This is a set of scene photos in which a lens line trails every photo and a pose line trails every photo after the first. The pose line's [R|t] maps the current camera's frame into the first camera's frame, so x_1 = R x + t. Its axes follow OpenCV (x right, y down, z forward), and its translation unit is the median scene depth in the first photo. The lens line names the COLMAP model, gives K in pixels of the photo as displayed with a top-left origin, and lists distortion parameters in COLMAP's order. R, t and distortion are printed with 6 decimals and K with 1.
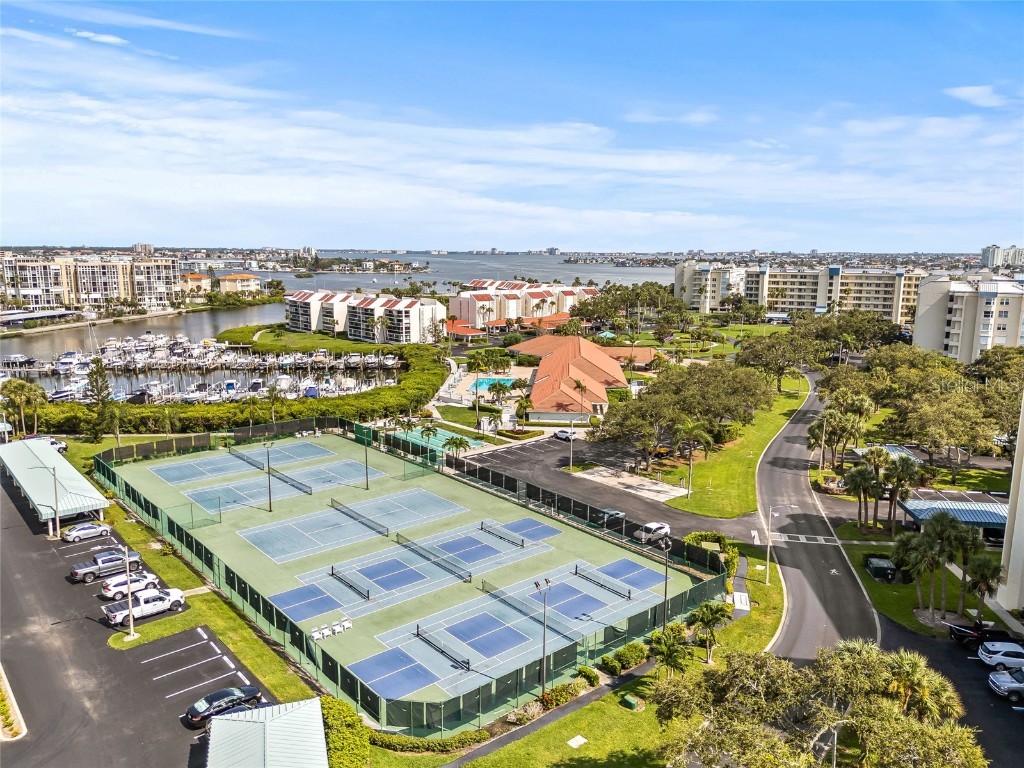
lens RADIAL K [[761.7, 0, 512.0], [0, 761.7, 384.0], [0, 0, 1]] dist [0.005159, 0.001854]
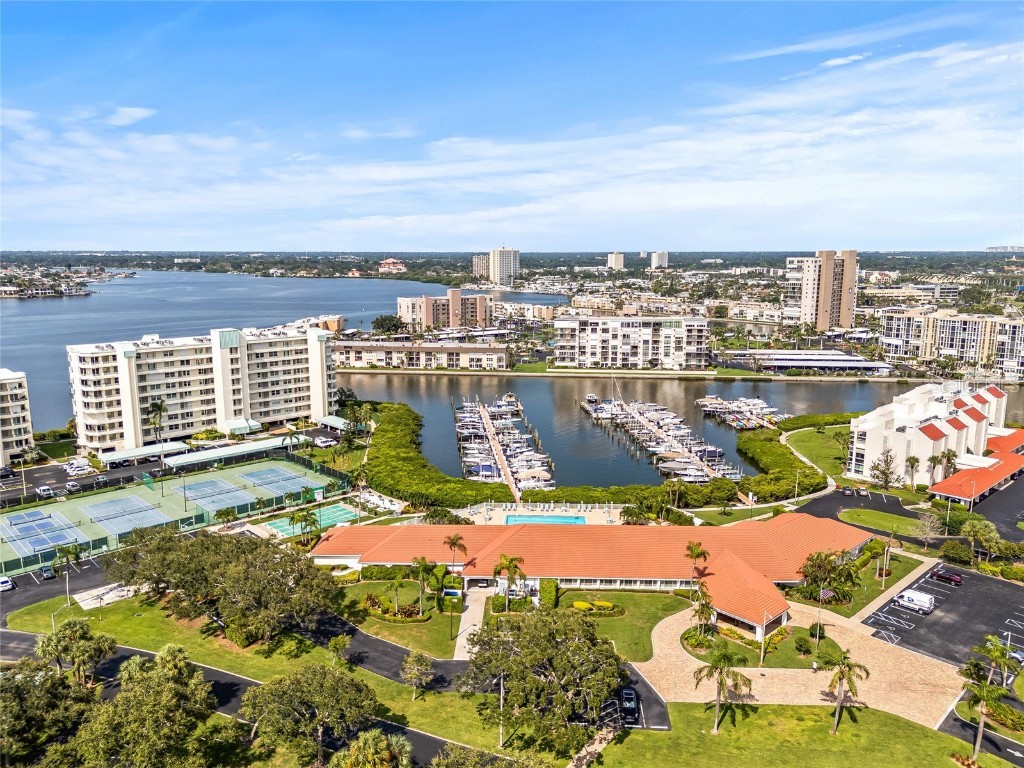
lens RADIAL K [[761.7, 0, 512.0], [0, 761.7, 384.0], [0, 0, 1]] dist [0.005159, 0.001854]
pose [[0.048115, 0.162309, -0.985566, 0.377200], [-0.172823, 0.973180, 0.151832, -0.132106], [0.983777, 0.163023, 0.074875, 0.421065]]
